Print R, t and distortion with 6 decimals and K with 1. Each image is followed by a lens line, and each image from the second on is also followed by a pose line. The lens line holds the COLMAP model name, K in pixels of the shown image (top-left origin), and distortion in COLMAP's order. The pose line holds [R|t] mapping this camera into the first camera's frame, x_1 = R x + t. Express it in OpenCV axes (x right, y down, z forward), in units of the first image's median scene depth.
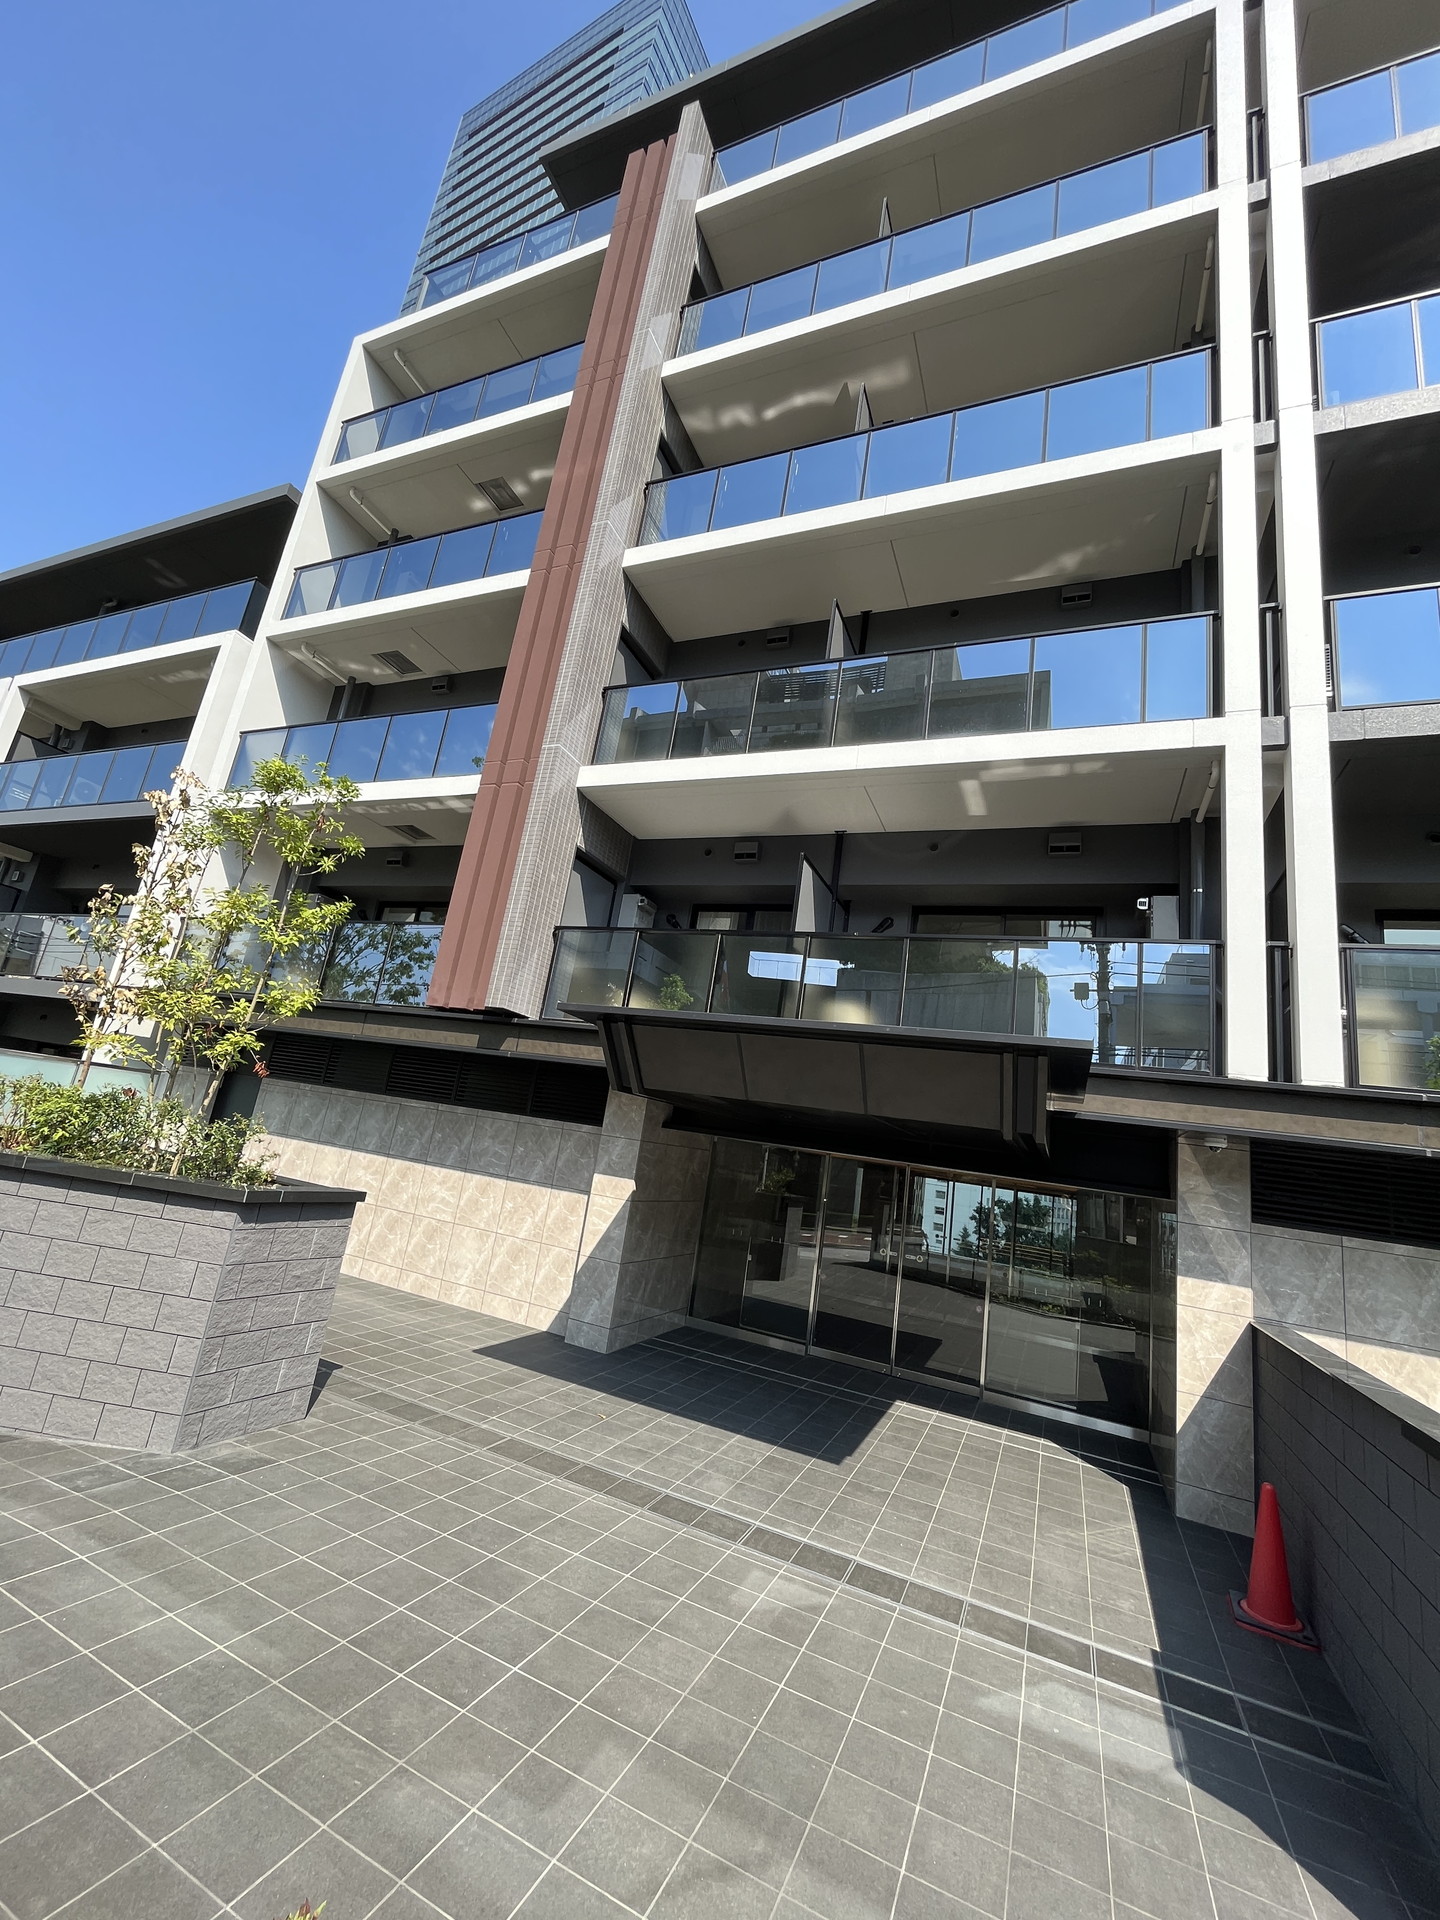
lens RADIAL K [[778.6, 0, 722.7], [0, 778.6, 958.8], [0, 0, 1]] dist [-0.001459, 0.000243]
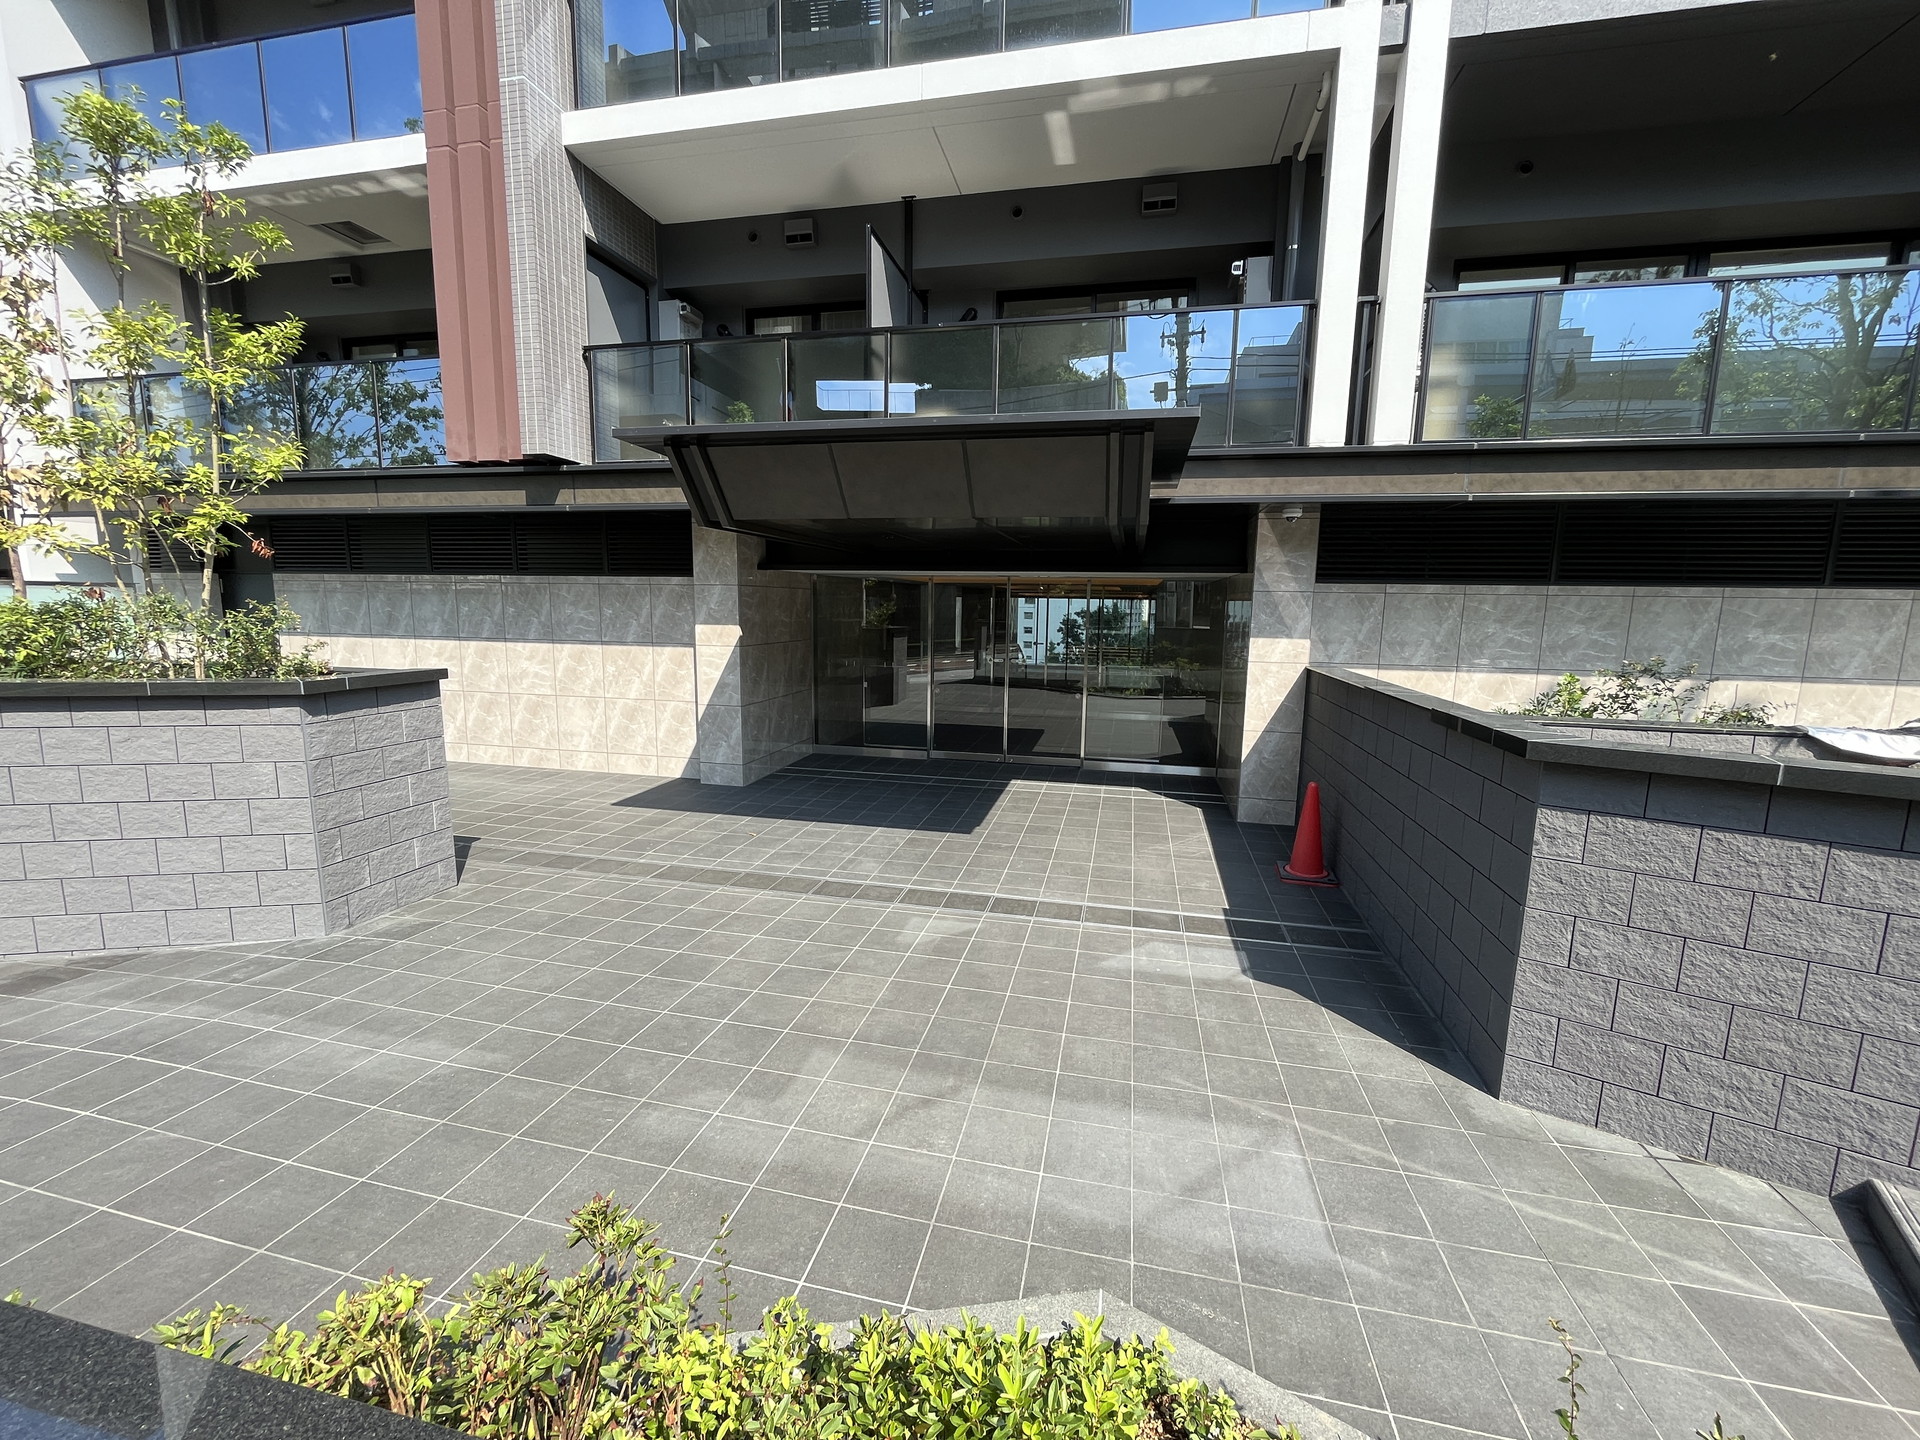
lens RADIAL K [[778.6, 0, 957.5], [0, 778.6, 718.0], [0, 0, 1]] dist [-0.001459, 0.000243]
pose [[0.976226, -0.152235, 0.154298, -0.019031], [0.080156, 0.914934, 0.395563, 0.034272], [-0.201391, -0.373791, 0.905385, 0.024228]]
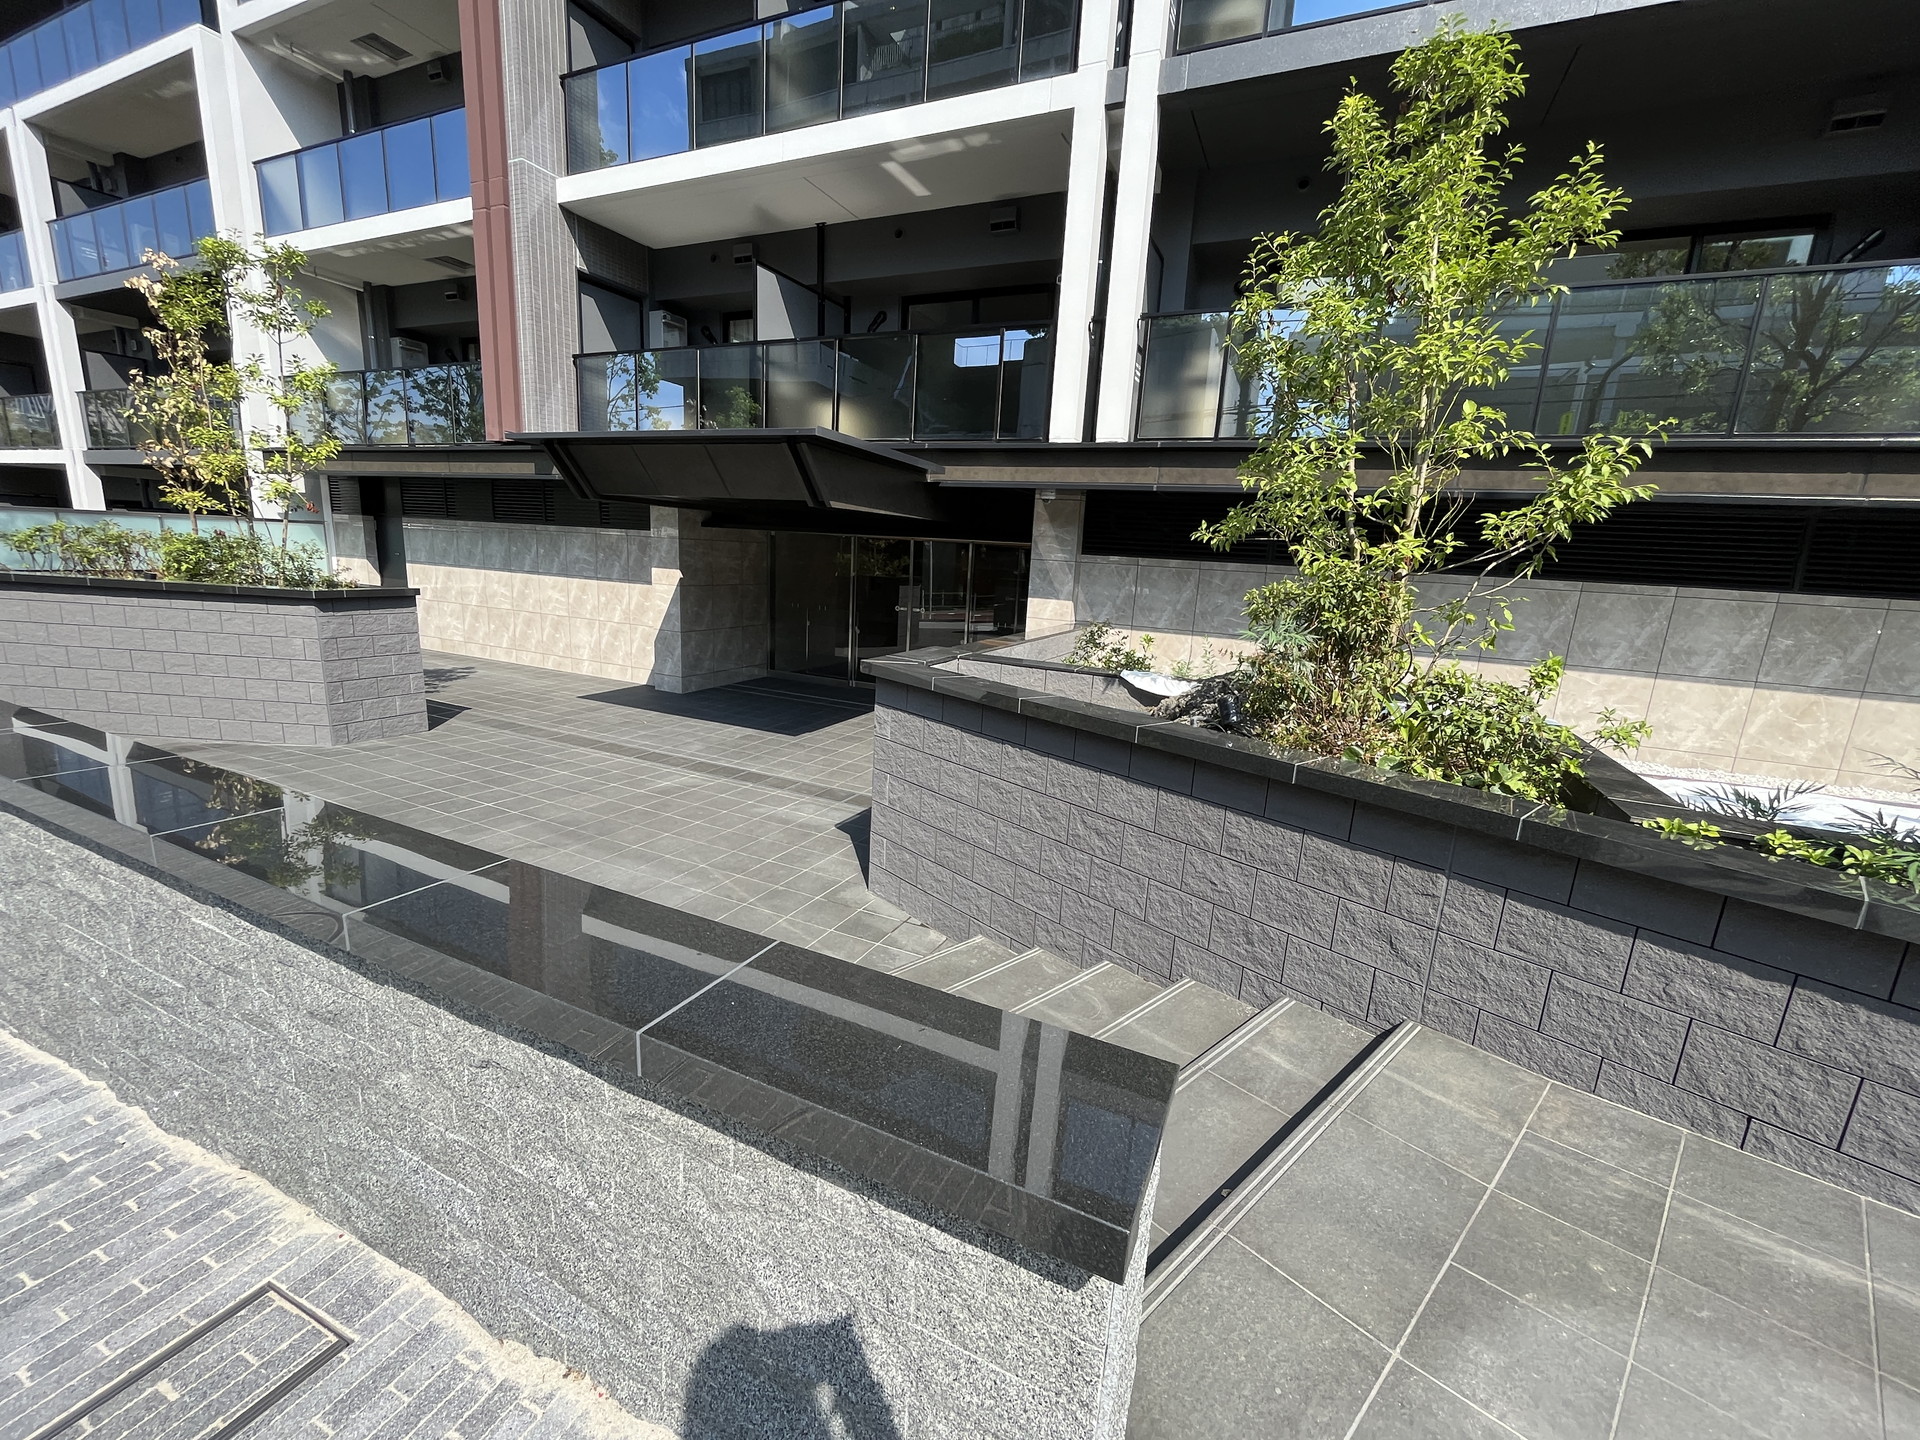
lens RADIAL K [[778.6, 0, 963.9], [0, 778.6, 719.7], [0, 0, 1]] dist [-0.001459, 0.000243]
pose [[0.995229, -0.079495, -0.056561, 0.523474], [0.096176, 0.896801, 0.431854, -0.001606], [0.016393, -0.435234, 0.900168, -0.321048]]
